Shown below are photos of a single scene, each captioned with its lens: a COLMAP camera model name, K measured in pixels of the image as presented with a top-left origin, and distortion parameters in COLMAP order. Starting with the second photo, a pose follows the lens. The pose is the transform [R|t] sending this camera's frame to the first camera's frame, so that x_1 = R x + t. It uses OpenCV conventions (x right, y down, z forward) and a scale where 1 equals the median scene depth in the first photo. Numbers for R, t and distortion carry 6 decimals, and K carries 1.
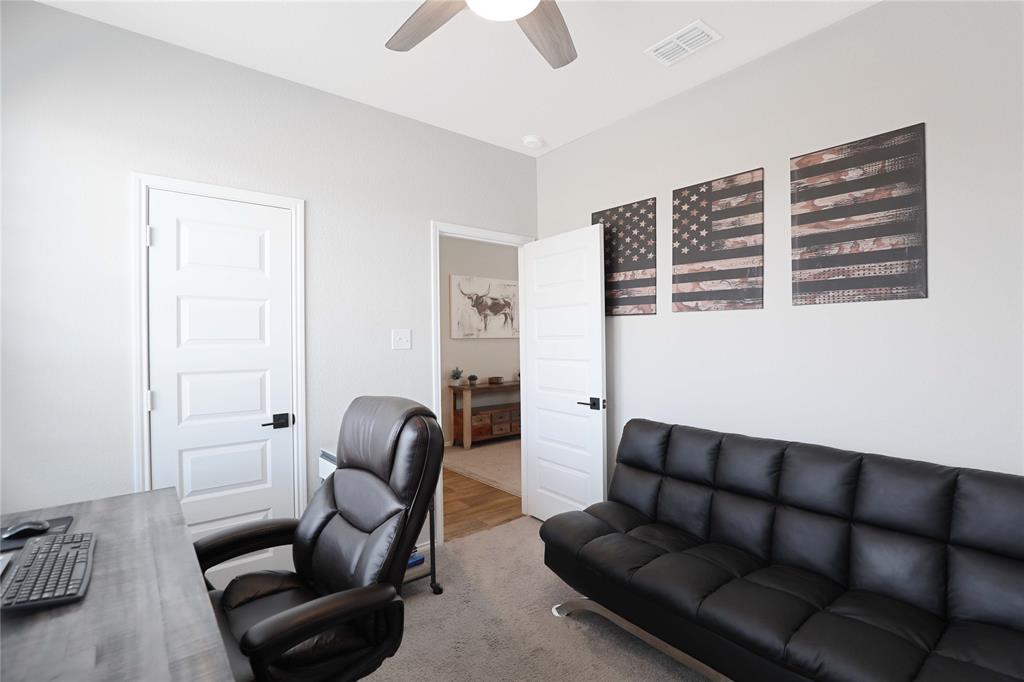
lens RADIAL K [[471.2, 0, 513.0], [0, 471.2, 341.7], [0, 0, 1]] dist [0.002256, 0.000300]
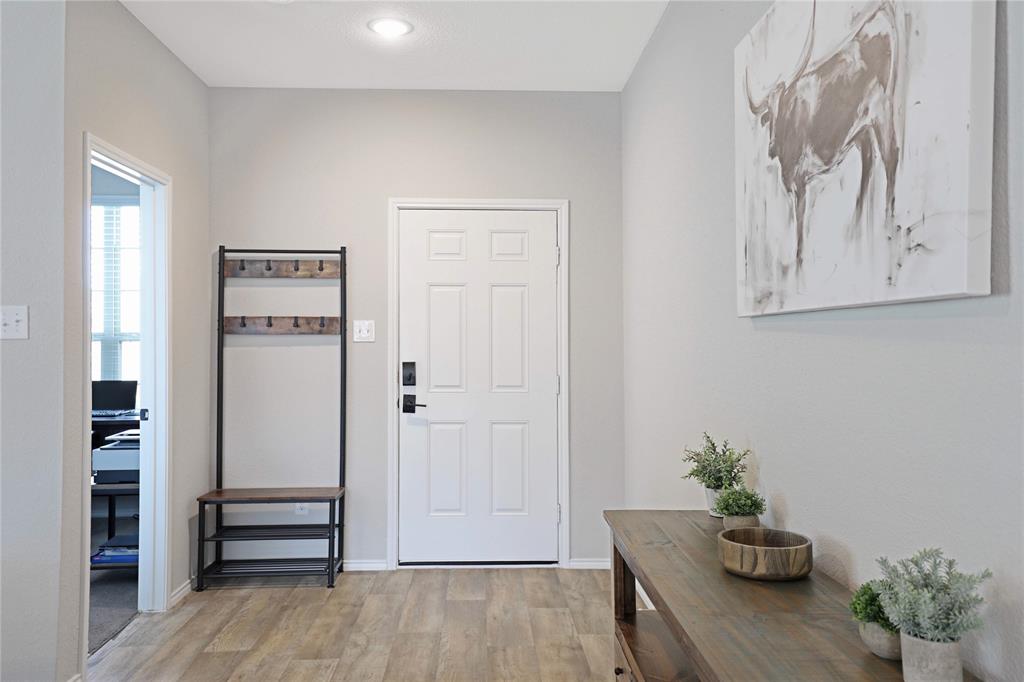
lens RADIAL K [[823.6, 0, 513.4], [0, 823.6, 339.4], [0, 0, 1]] dist [0.004909, 0.001811]
pose [[-0.598828, 0.010774, -0.800805, 0.257688], [0.002219, 0.999928, 0.011794, -0.000661], [0.800875, 0.005285, -0.598809, 1.100069]]
